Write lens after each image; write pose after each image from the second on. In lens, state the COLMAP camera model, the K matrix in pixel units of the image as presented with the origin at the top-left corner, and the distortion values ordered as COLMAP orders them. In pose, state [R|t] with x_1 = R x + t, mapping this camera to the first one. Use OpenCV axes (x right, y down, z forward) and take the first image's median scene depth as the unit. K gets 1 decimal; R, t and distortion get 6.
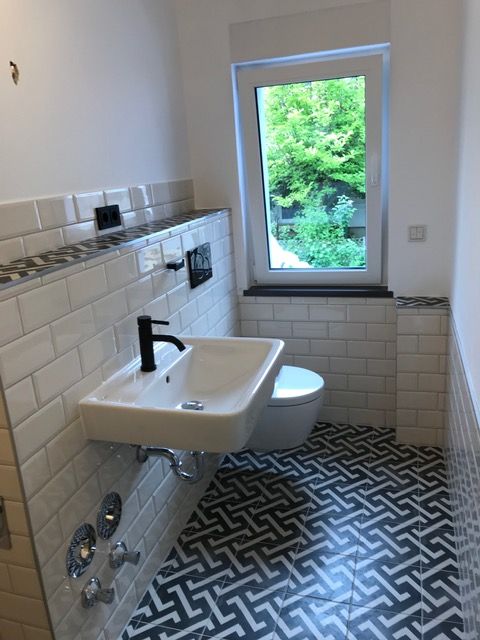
lens RADIAL K [[519.9, 0, 246.0], [0, 519.9, 315.0], [0, 0, 1]] dist [0.015121, -0.017654]
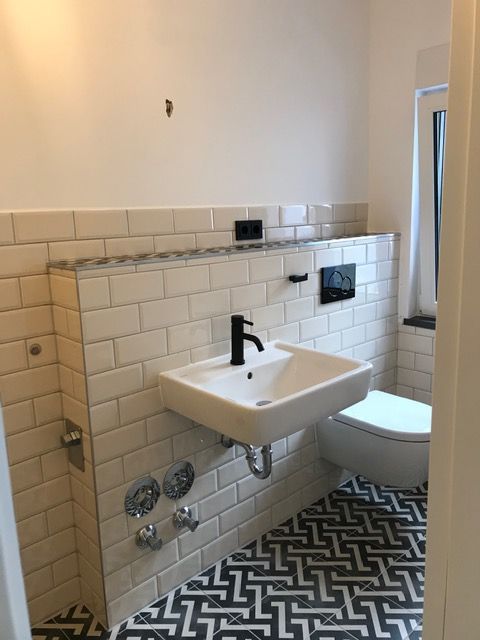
lens RADIAL K [[519.9, 0, 246.0], [0, 519.9, 315.0], [0, 0, 1]] dist [0.015121, -0.017654]
pose [[0.862929, 0.143128, -0.484632, 0.318392], [-0.169625, 0.985447, -0.010996, 0.009532], [0.476006, 0.091694, 0.874649, 0.021963]]
